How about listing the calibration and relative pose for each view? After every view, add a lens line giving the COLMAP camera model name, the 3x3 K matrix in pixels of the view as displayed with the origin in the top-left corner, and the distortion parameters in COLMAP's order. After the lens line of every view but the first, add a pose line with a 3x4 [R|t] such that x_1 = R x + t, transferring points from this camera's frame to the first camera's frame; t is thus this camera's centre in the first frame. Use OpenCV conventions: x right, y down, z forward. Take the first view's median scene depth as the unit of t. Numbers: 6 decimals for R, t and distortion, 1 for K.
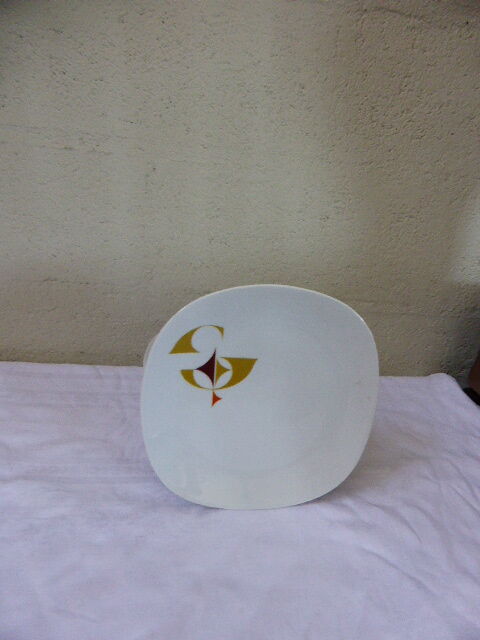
lens RADIAL K [[448.1, 0, 239.8], [0, 448.1, 320.8], [0, 0, 1]] dist [-0.053110, 0.006298]
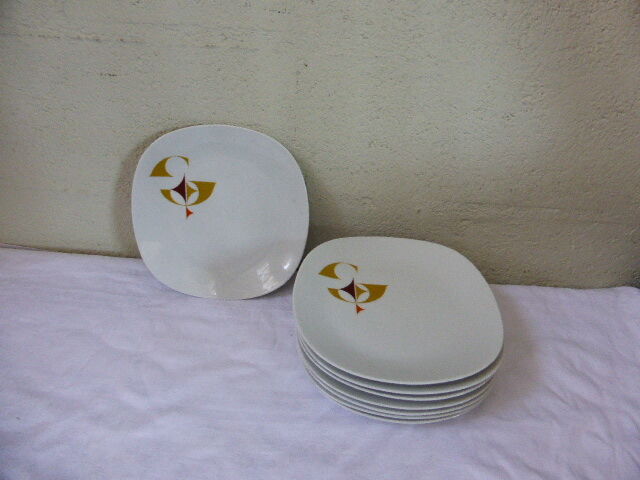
lens RADIAL K [[448.1, 0, 319.7], [0, 448.1, 239.0], [0, 0, 1]] dist [-0.053110, 0.006298]
pose [[0.982142, 0.046385, -0.182332, 0.006670], [-0.008680, 0.979271, 0.202369, -0.180259], [0.187940, -0.197173, 0.962186, 0.103770]]
